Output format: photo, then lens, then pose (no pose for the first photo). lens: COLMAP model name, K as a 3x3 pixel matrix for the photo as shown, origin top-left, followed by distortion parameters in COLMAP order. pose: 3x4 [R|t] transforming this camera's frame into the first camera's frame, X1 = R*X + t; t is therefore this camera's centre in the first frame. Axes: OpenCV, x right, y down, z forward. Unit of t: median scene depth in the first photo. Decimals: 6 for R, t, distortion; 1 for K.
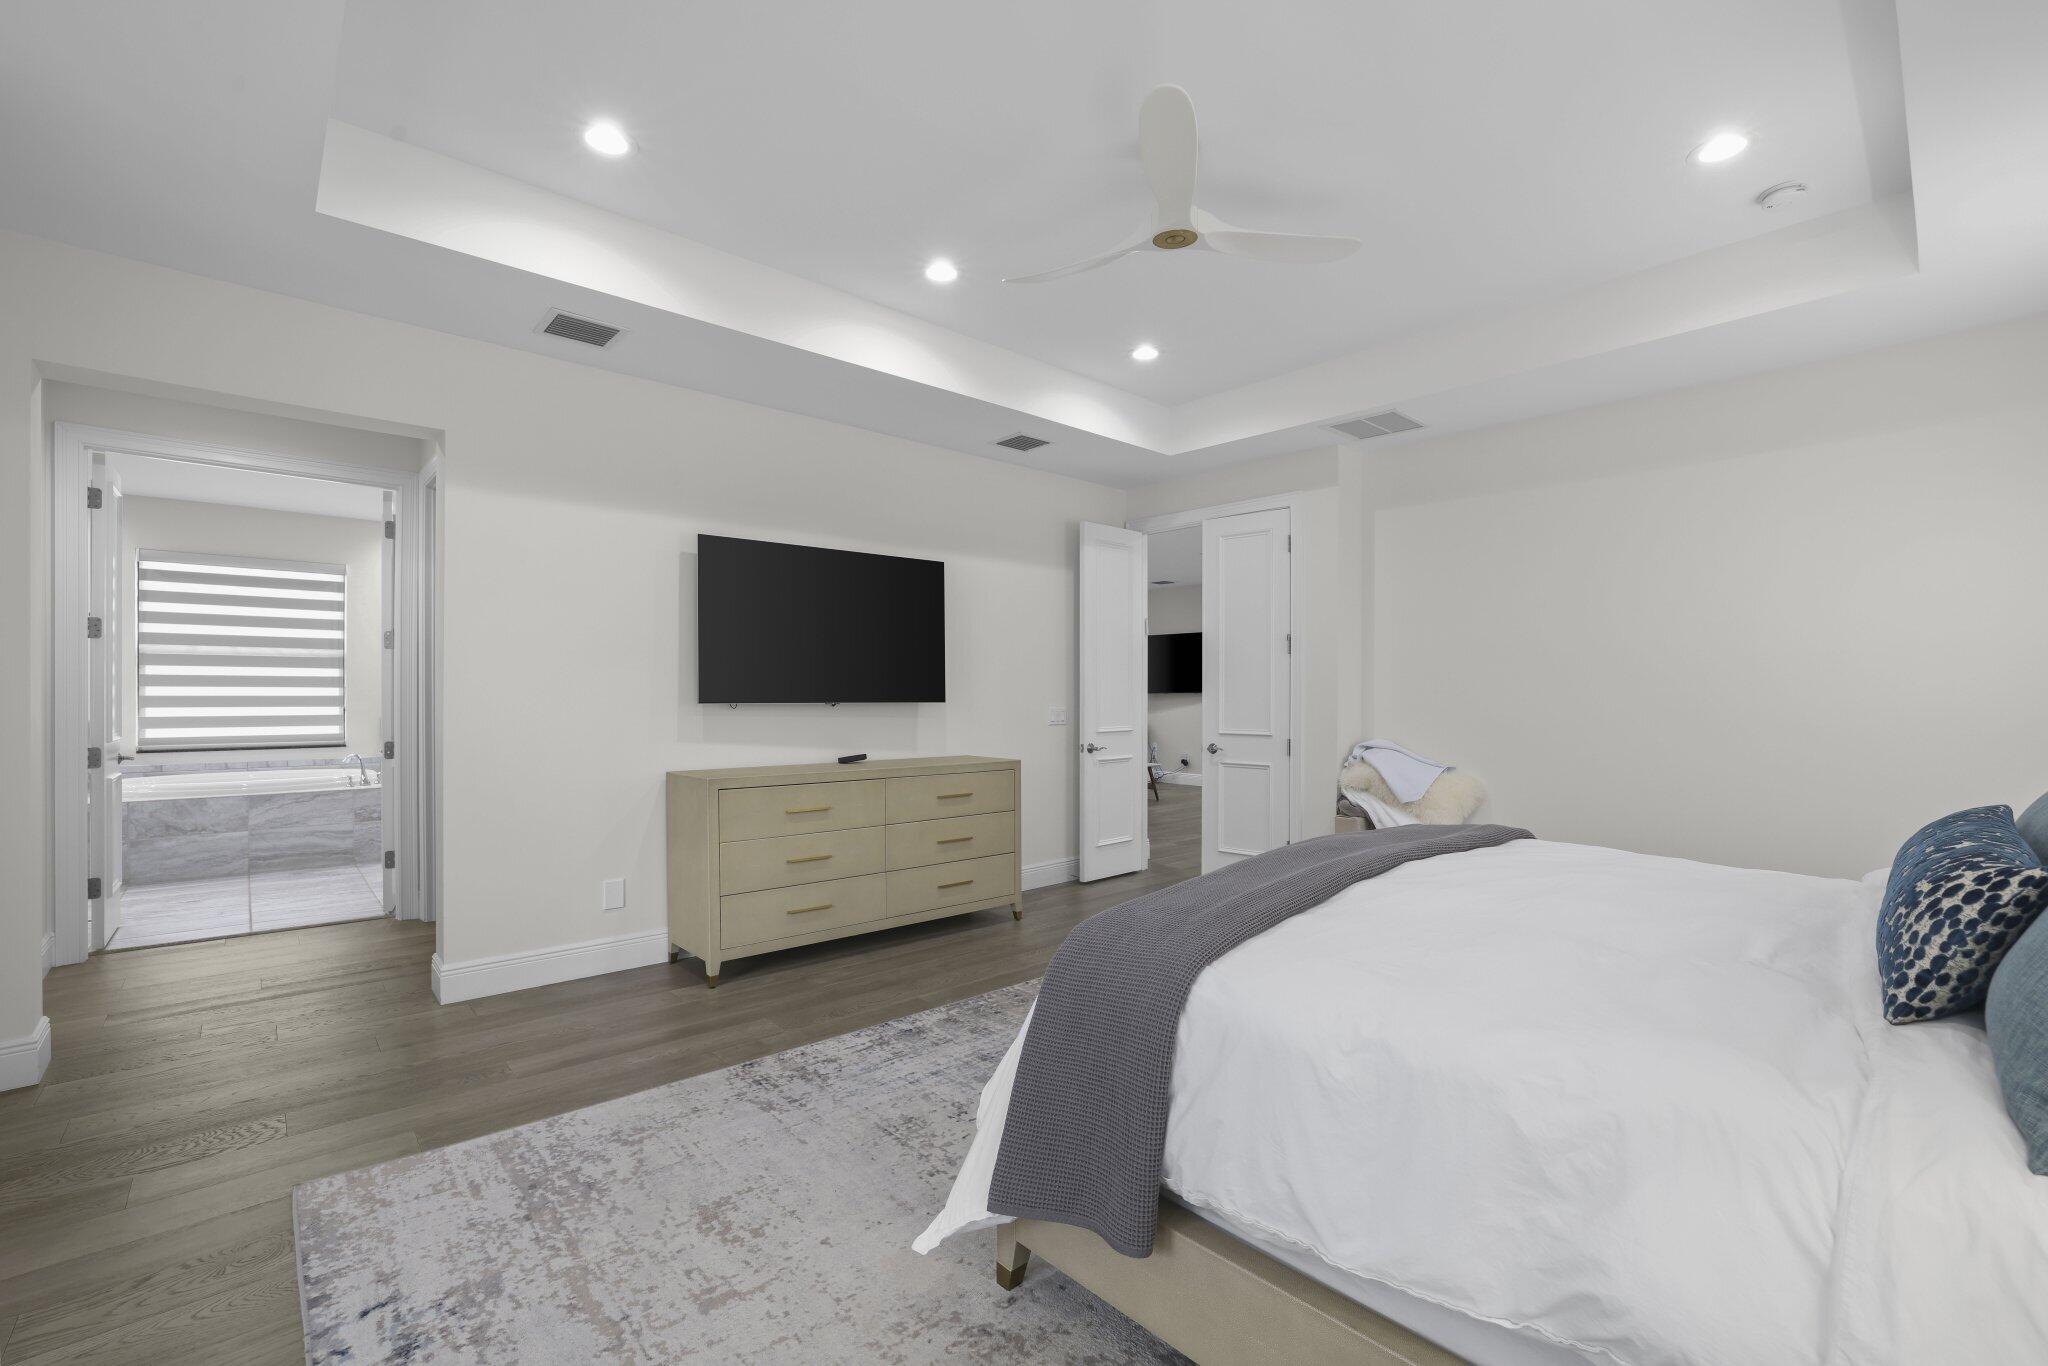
lens RADIAL K [[860.8, 0, 1039.0], [0, 860.8, 691.4], [0, 0, 1]] dist [-0.014064, 0.001254]
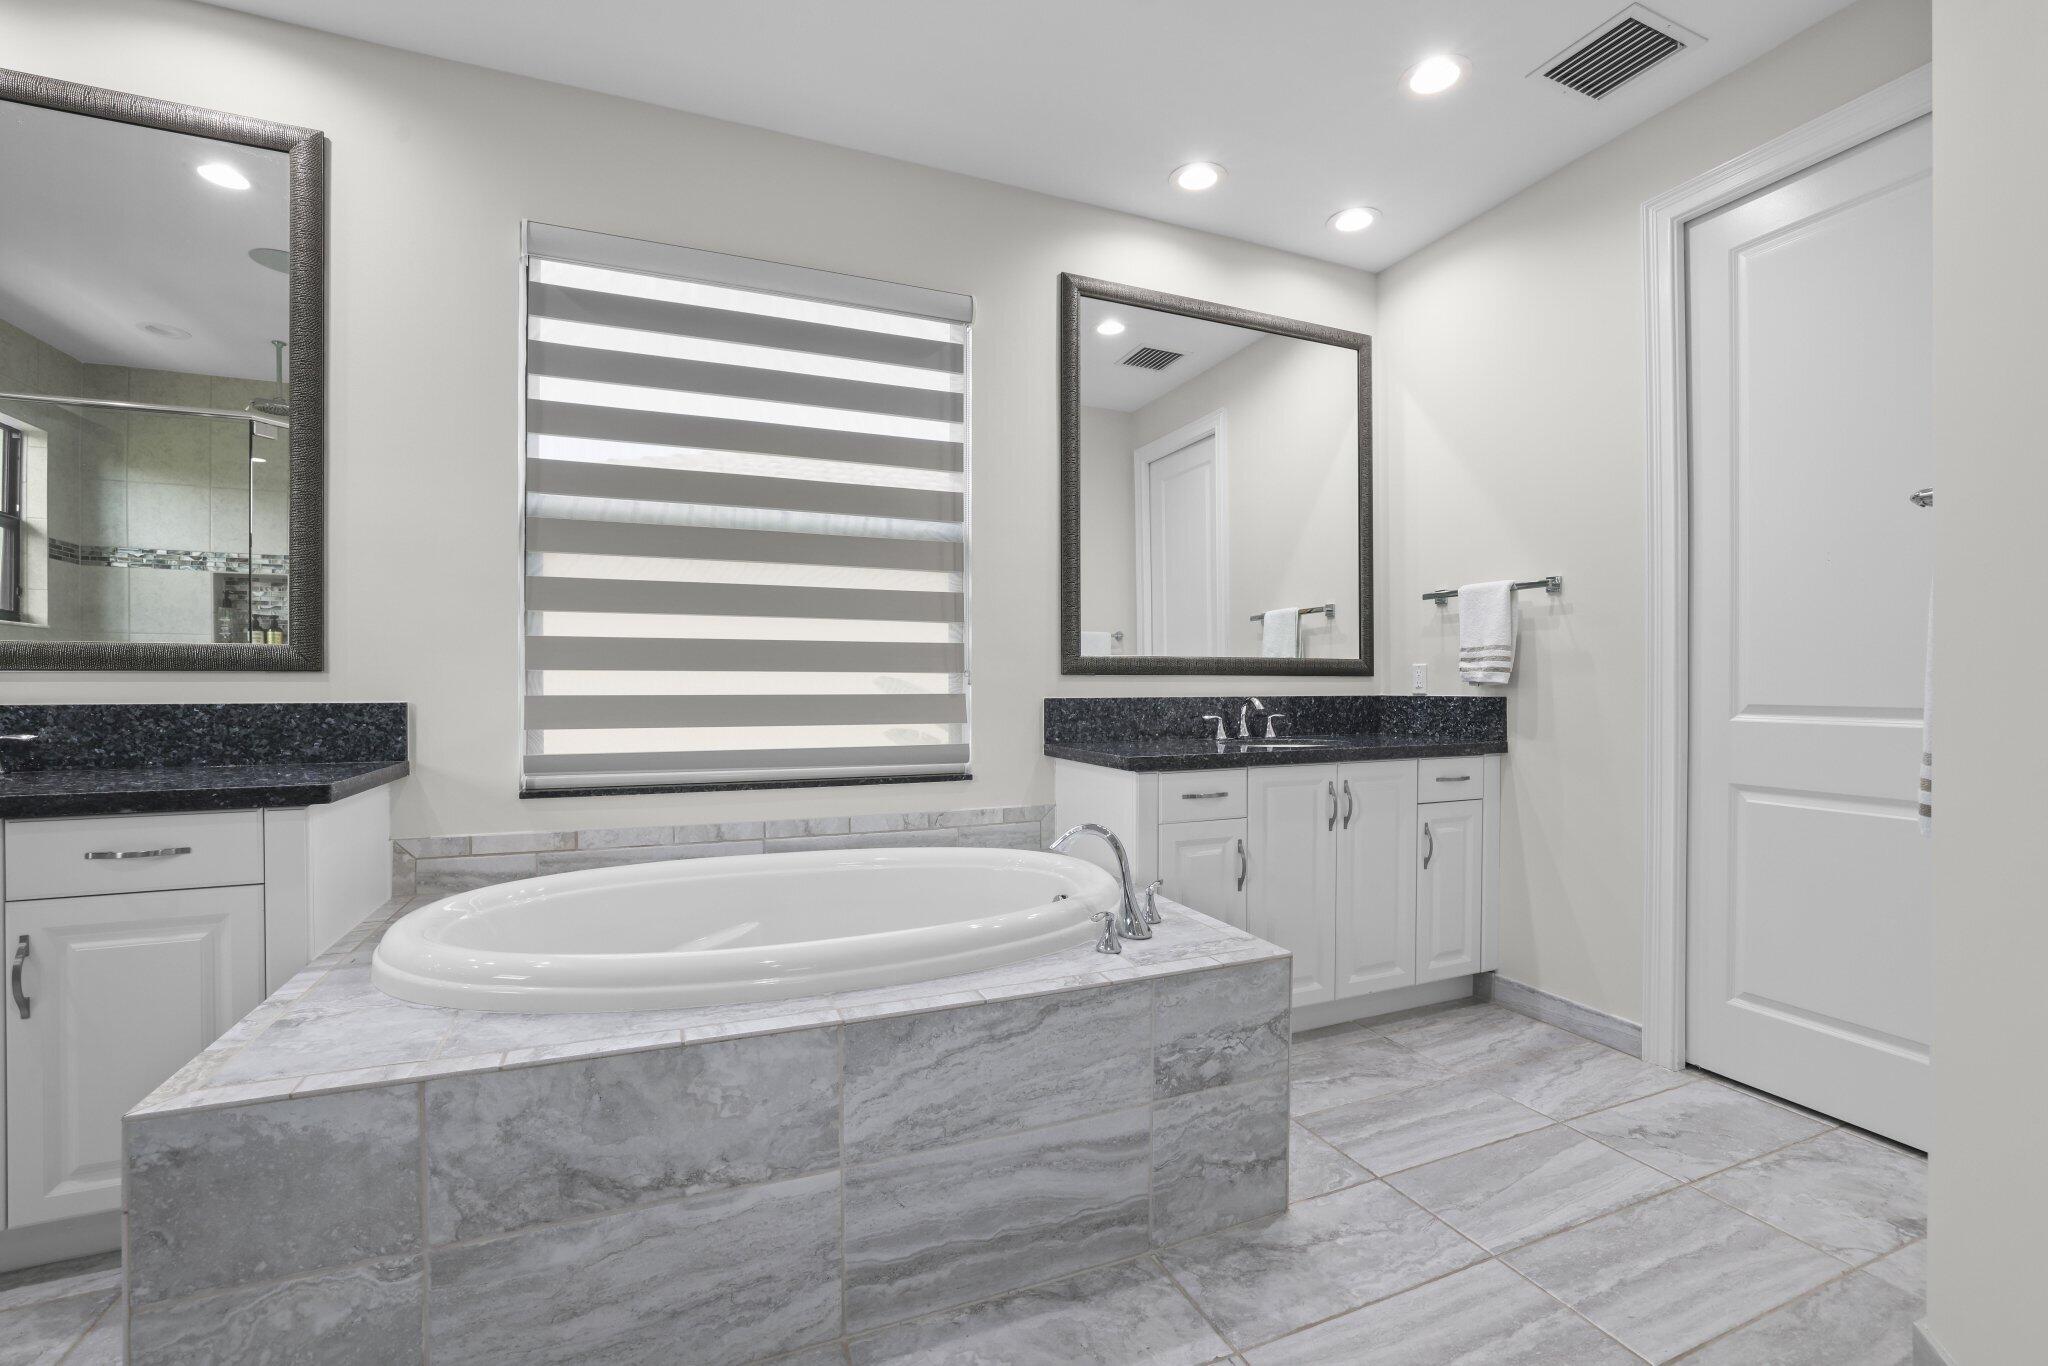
lens RADIAL K [[860.8, 0, 1022.4], [0, 860.8, 681.9], [0, 0, 1]] dist [-0.014064, 0.001254]
pose [[0.935048, -0.008837, -0.354411, -0.749730], [0.006716, 0.999951, -0.007213, 0.028674], [0.354458, 0.004364, 0.935062, 0.747691]]
